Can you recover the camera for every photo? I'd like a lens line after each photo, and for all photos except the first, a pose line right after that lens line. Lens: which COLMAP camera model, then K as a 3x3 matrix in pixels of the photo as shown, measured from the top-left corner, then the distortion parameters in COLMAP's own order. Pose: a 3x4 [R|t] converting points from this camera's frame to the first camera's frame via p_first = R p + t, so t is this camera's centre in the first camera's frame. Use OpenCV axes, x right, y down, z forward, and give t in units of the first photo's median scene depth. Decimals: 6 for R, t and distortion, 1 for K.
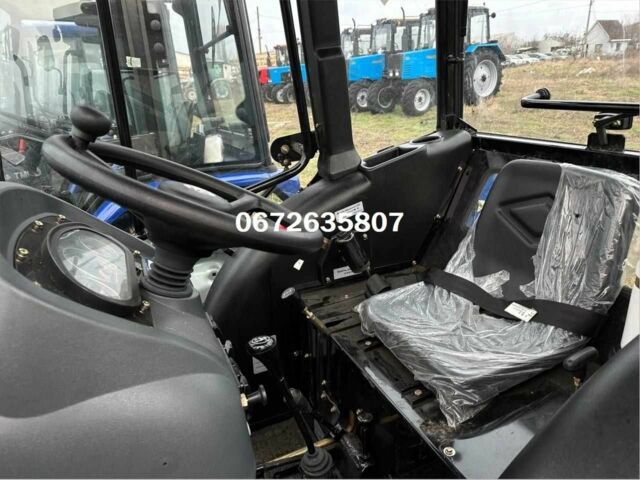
lens RADIAL K [[481.2, 0, 341.0], [0, 481.2, 242.3], [0, 0, 1]] dist [0.106244, -0.173234]
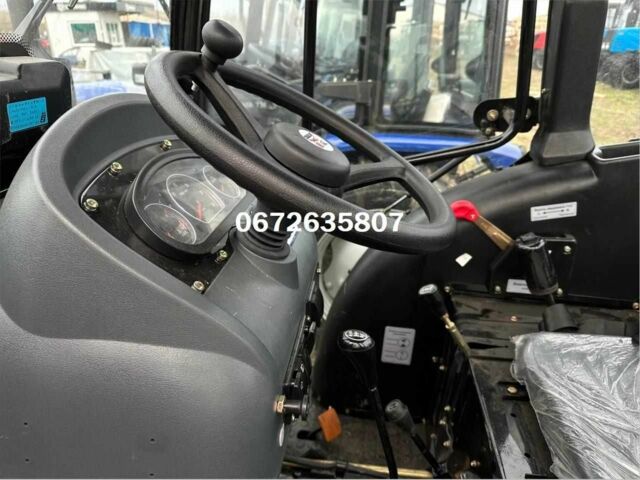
lens RADIAL K [[473.2, 0, 320.0], [0, 473.2, 240.0], [0, 0, 1]] dist [-0.005136, -0.028385]
pose [[0.824395, 0.281498, -0.491051, 0.096231], [-0.245834, 0.959532, 0.137342, -0.035738], [0.509841, 0.007493, 0.860236, 0.210041]]
